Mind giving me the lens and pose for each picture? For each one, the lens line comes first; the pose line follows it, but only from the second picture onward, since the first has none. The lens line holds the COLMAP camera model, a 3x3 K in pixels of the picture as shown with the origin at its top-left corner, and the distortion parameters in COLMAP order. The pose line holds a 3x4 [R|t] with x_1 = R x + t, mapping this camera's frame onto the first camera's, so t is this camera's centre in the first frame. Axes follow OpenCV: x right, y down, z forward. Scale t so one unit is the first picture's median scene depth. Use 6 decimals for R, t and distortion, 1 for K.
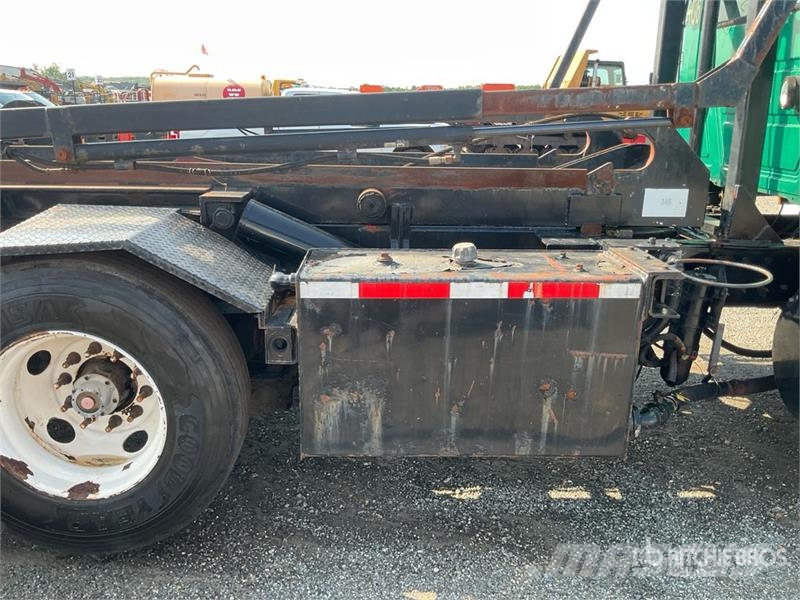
lens RADIAL K [[659.6, 0, 400.0], [0, 659.6, 300.0], [0, 0, 1]] dist [0.063887, -0.119810]
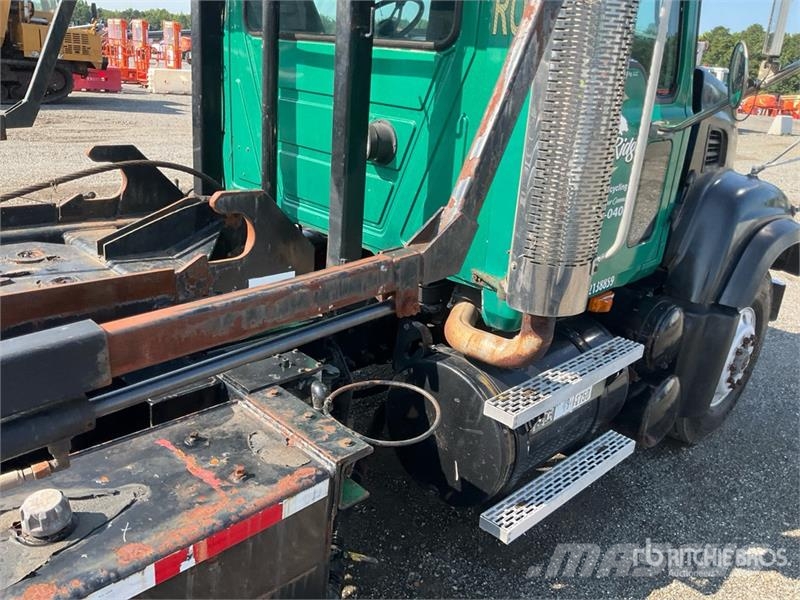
lens RADIAL K [[659.6, 0, 400.0], [0, 659.6, 300.0], [0, 0, 1]] dist [0.063887, -0.119810]
pose [[0.714659, -0.194254, 0.671958, -0.022710], [0.115470, 0.980247, 0.160569, -0.230995], [-0.689877, -0.037161, 0.722973, 0.304945]]
